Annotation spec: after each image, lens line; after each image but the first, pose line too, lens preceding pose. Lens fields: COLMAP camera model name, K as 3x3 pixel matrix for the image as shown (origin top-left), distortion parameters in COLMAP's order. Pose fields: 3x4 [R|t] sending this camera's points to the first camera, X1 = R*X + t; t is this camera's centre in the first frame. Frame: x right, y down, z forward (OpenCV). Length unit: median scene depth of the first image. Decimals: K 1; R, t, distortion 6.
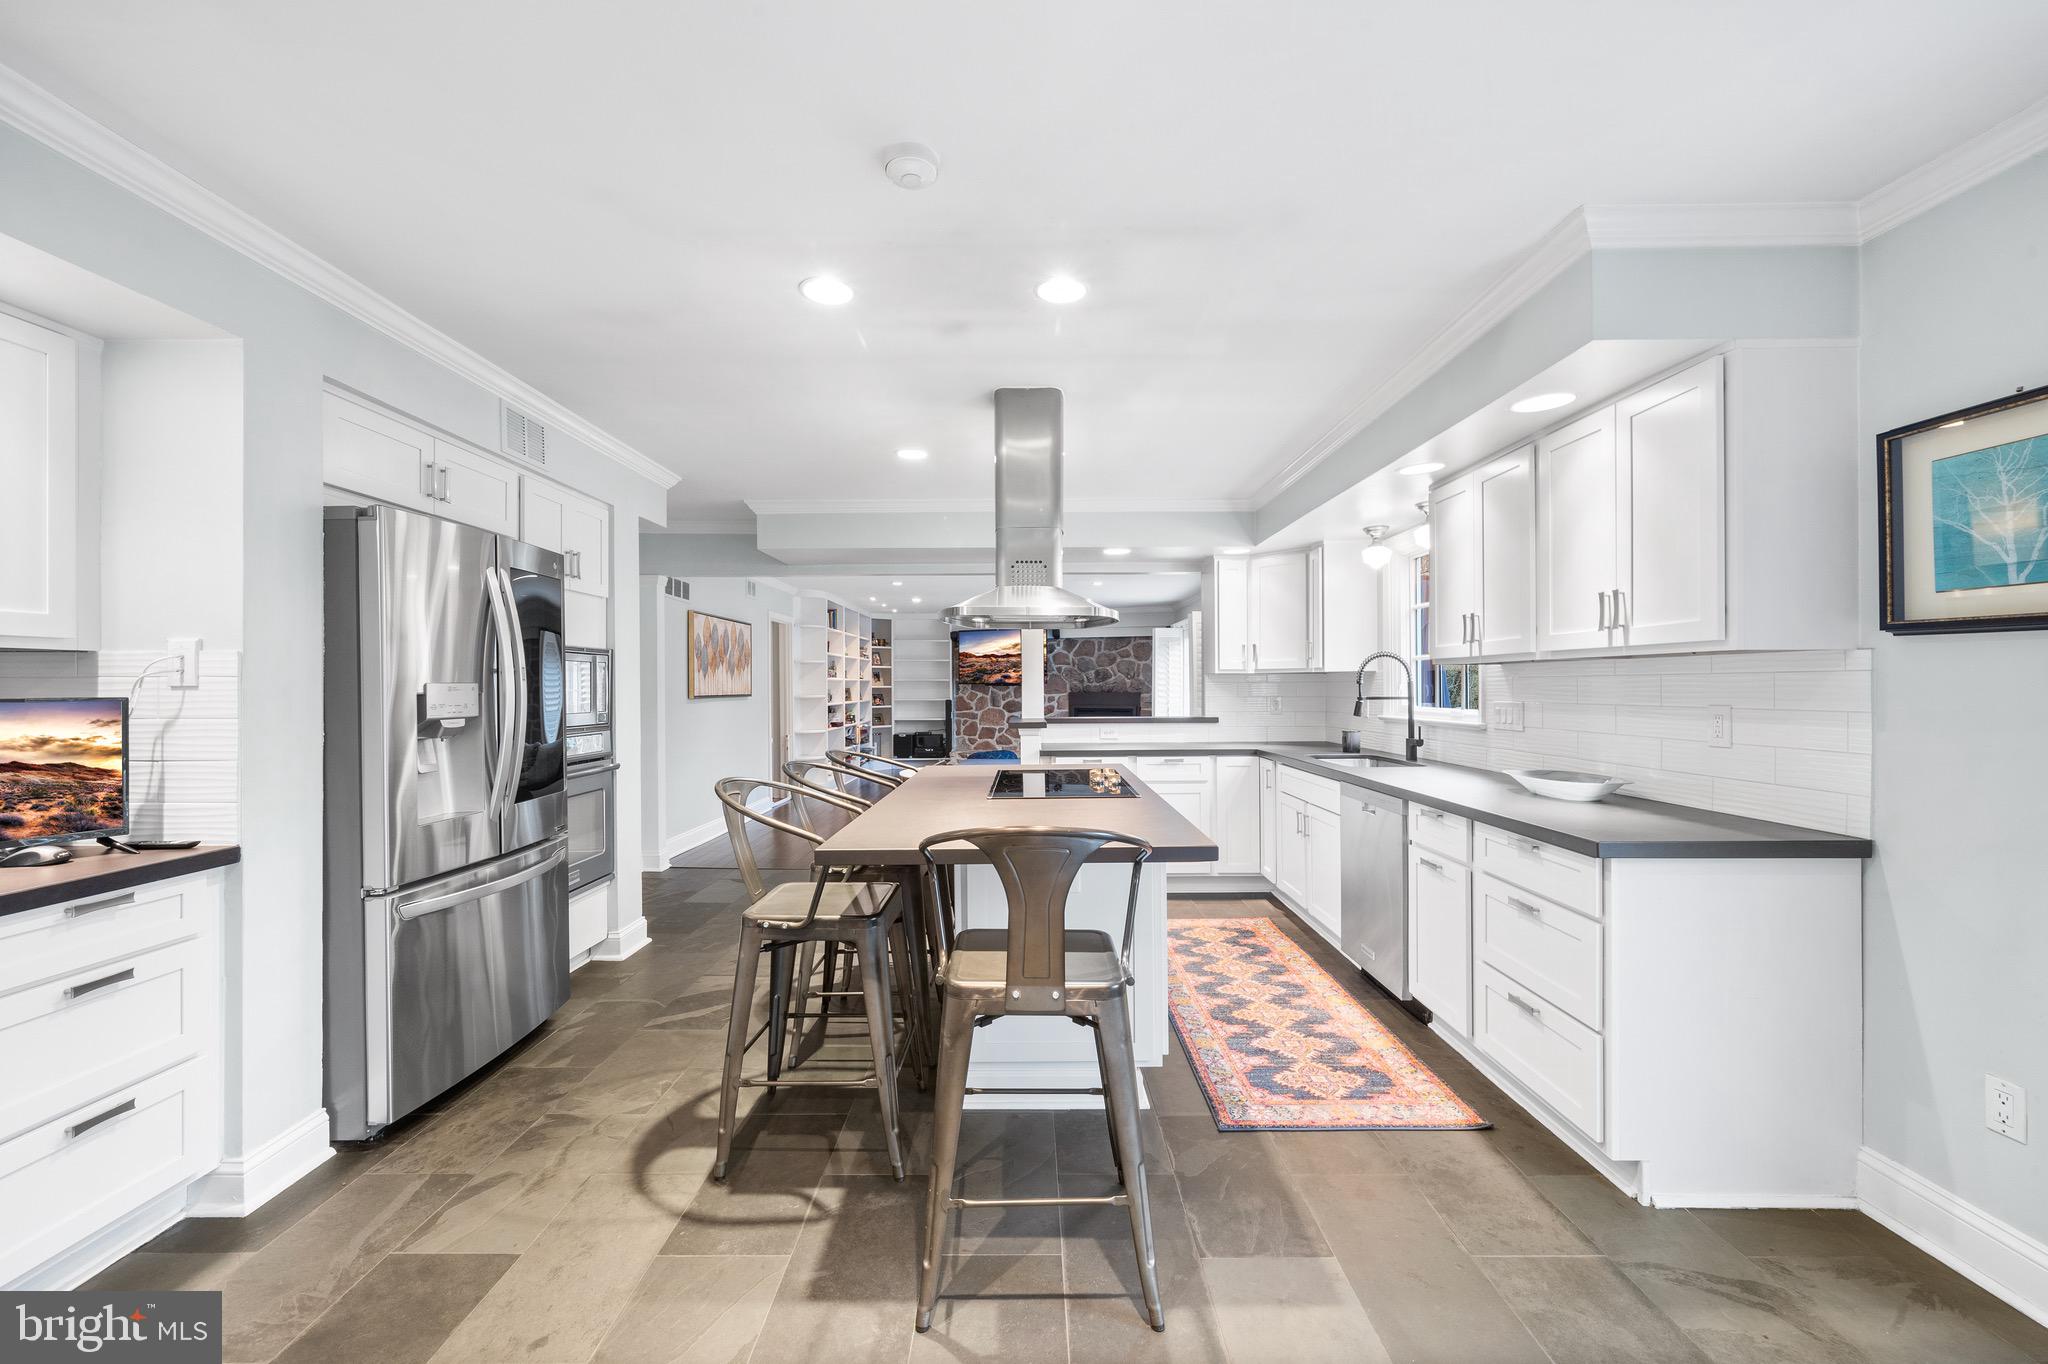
lens RADIAL K [[835.5, 0, 1013.8], [0, 835.5, 685.6], [0, 0, 1]] dist [-0.002324, -0.000508]
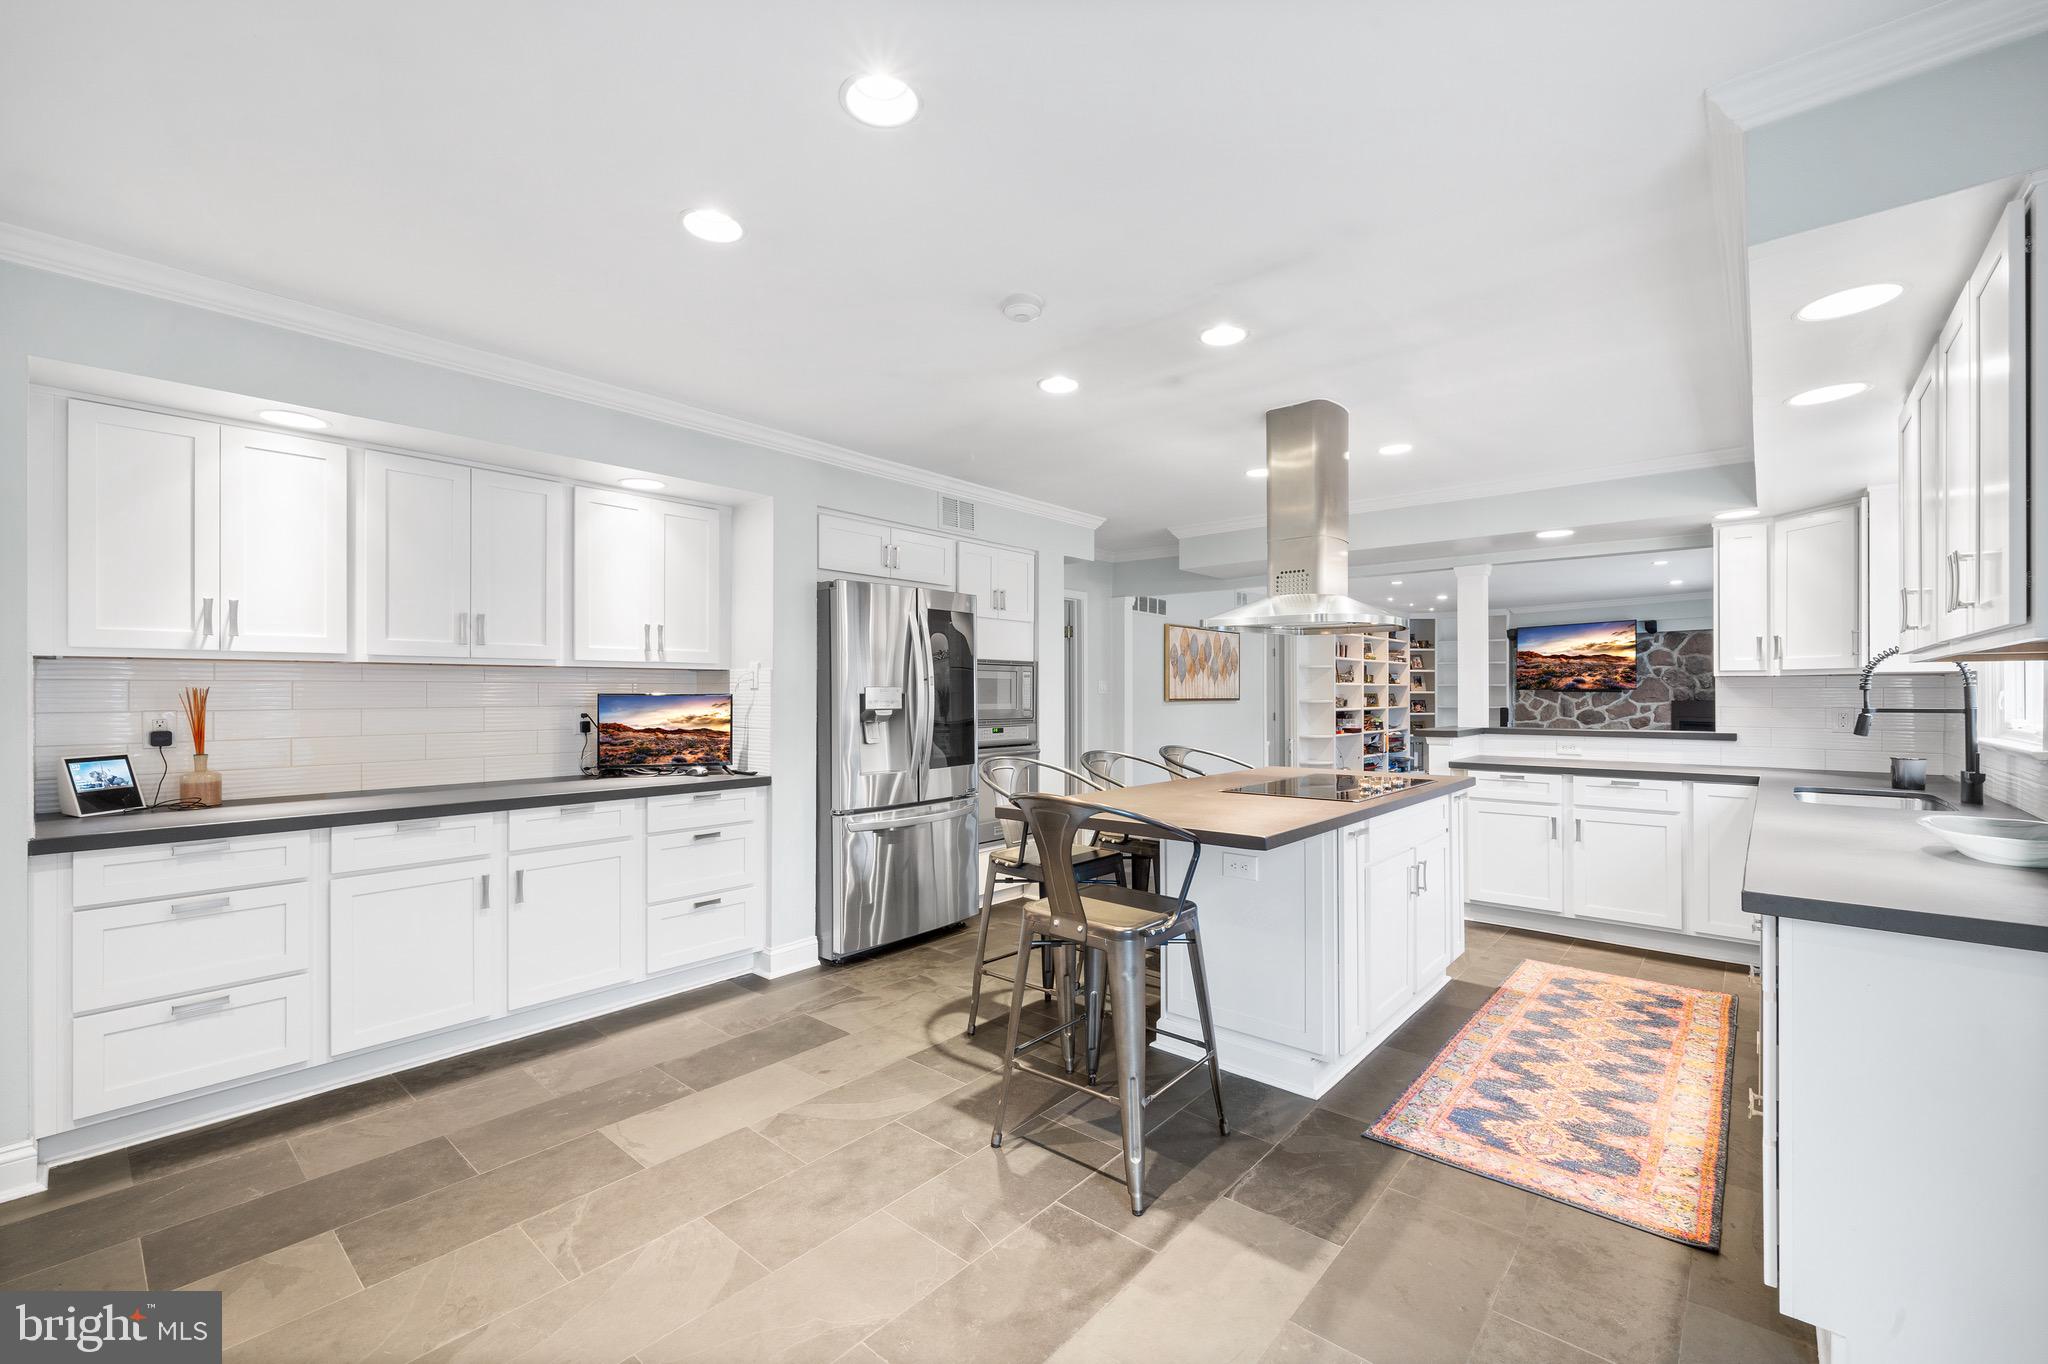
lens RADIAL K [[835.5, 0, 994.7], [0, 835.5, 691.9], [0, 0, 1]] dist [-0.002324, -0.000508]
pose [[0.751353, 0.005458, -0.659878, 0.481080], [-0.004306, 0.999985, 0.003368, 0.000248], [0.659887, 0.000311, 0.751365, -0.035087]]
